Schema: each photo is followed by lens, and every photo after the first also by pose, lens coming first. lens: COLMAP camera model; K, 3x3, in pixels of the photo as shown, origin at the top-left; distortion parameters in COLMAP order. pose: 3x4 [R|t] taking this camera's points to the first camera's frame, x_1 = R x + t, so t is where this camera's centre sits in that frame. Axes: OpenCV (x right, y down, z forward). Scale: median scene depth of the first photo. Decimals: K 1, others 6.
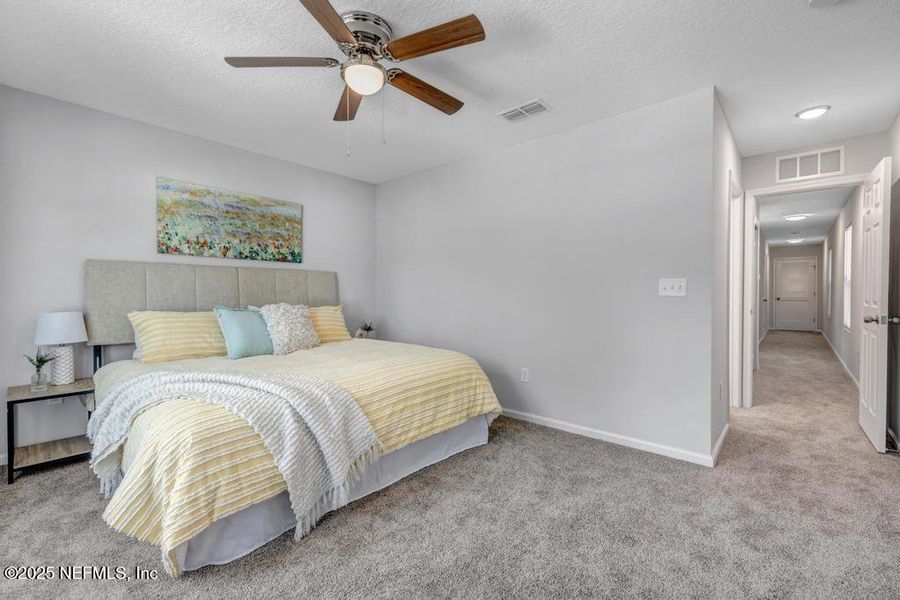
lens RADIAL K [[398.9, 0, 451.4], [0, 398.9, 281.6], [0, 0, 1]] dist [-0.000107, 0.000000]
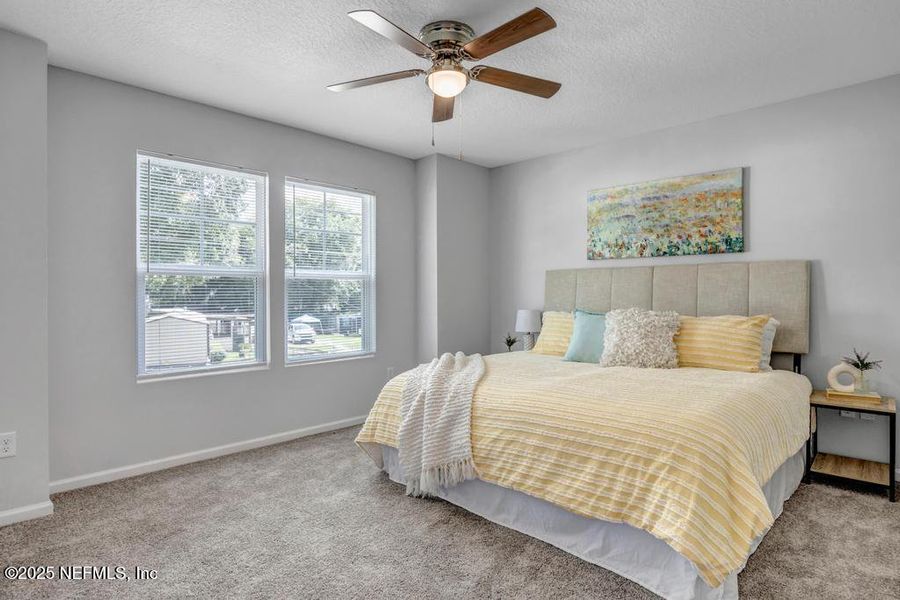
lens RADIAL K [[475.8, 0, 450.0], [0, 475.8, 300.0], [0, 0, 1]] dist [-0.005563, -0.000941]
pose [[-0.059066, 0.005988, -0.998236, 0.547418], [0.029911, 0.999544, 0.004226, 0.020339], [0.997806, -0.029609, -0.059218, 0.625355]]
